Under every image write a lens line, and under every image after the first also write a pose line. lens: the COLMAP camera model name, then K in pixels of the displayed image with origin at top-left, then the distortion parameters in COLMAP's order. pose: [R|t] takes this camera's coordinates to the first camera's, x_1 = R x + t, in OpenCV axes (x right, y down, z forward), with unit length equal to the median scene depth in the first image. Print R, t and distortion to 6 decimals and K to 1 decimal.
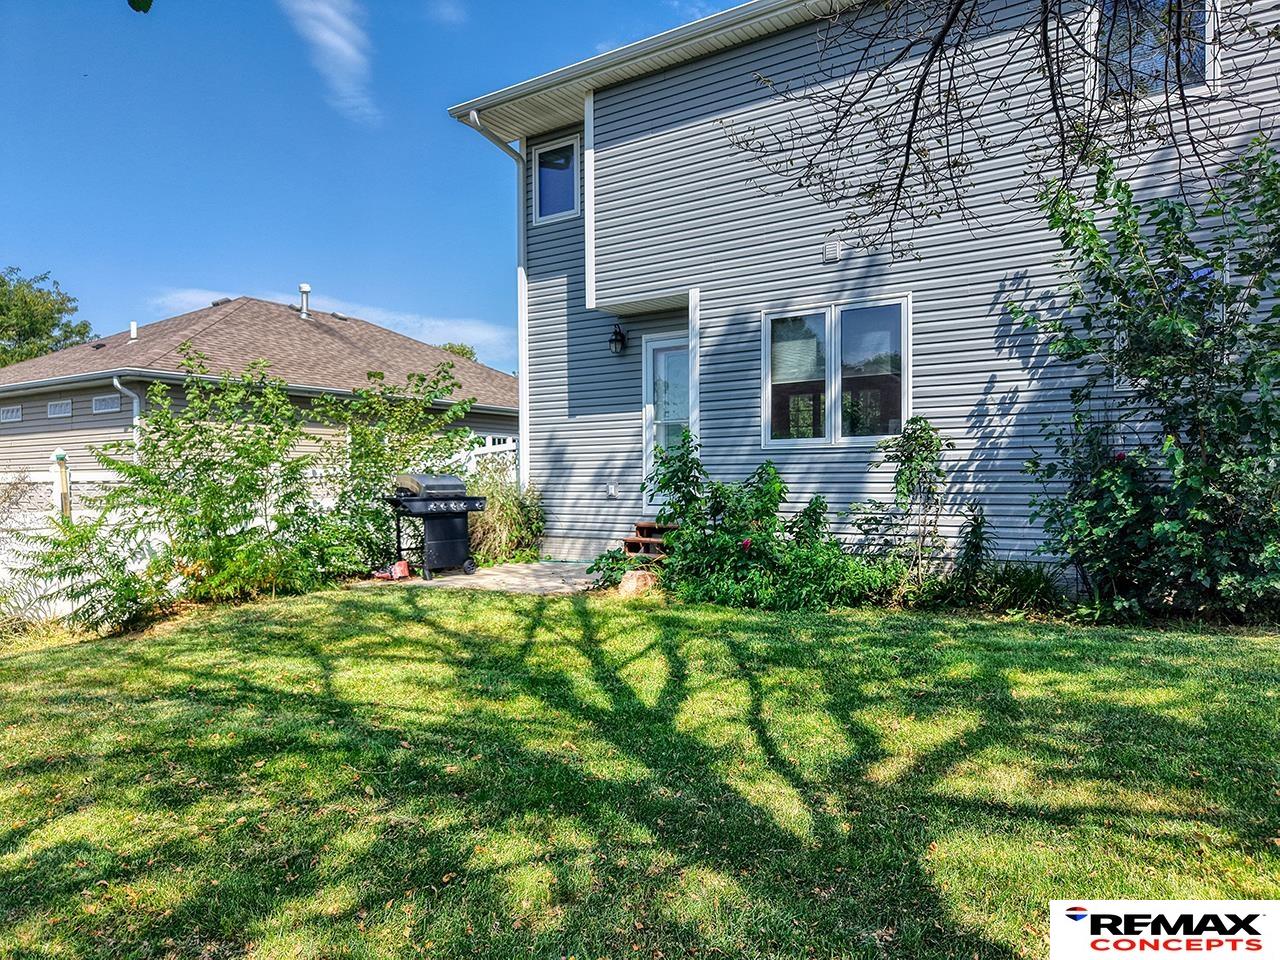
lens RADIAL K [[860.3, 0, 639.6], [0, 860.3, 476.2], [0, 0, 1]] dist [0.041113, -0.010477]
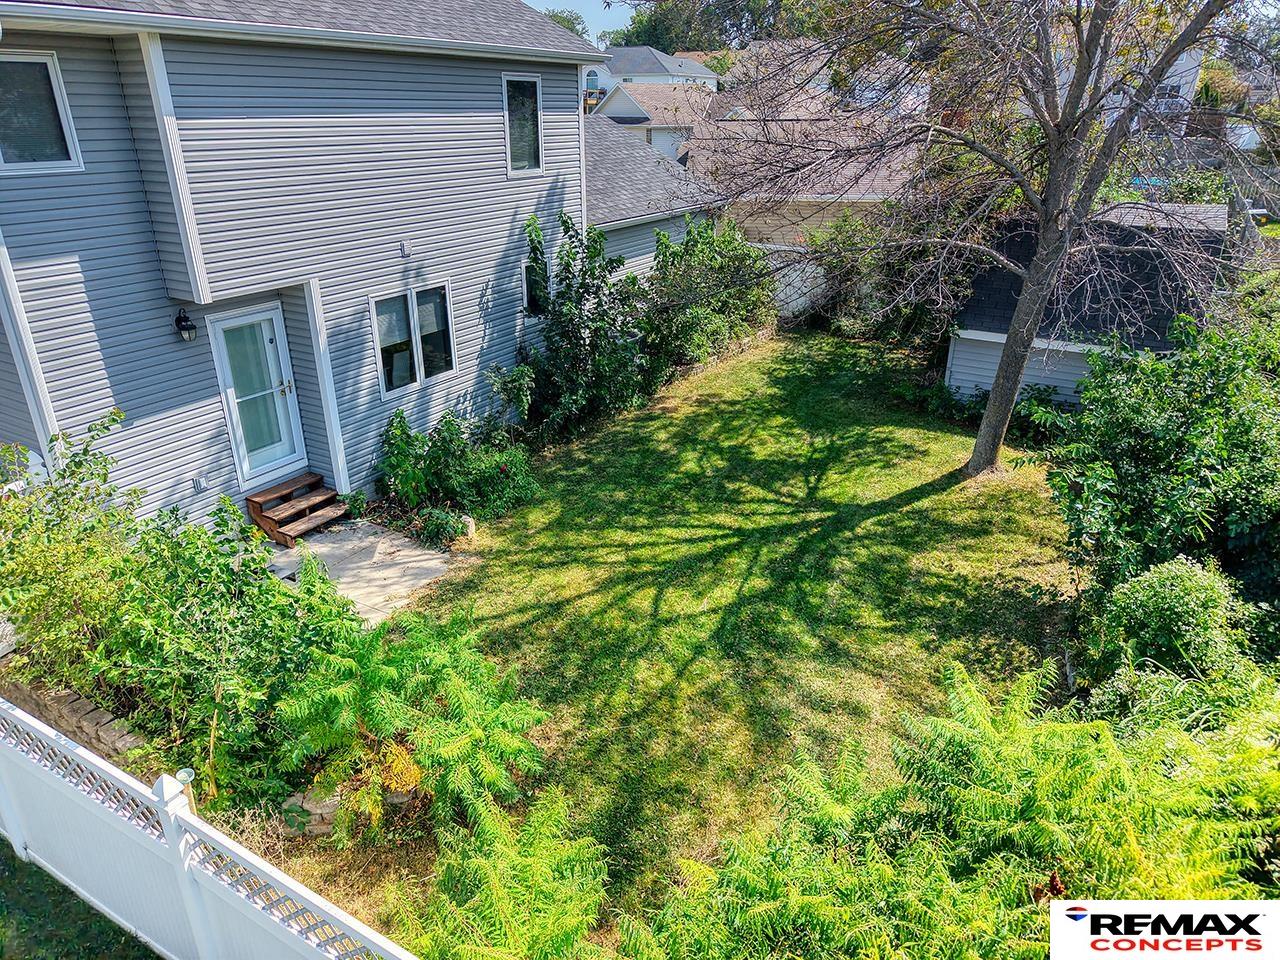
lens RADIAL K [[860.3, 0, 637.8], [0, 860.3, 481.8], [0, 0, 1]] dist [0.041113, -0.010477]
pose [[-0.055614, -0.405374, 0.912458, -2.680237], [-0.017499, 0.914127, 0.405049, -1.090958], [-0.998299, 0.006559, -0.057932, 1.636917]]
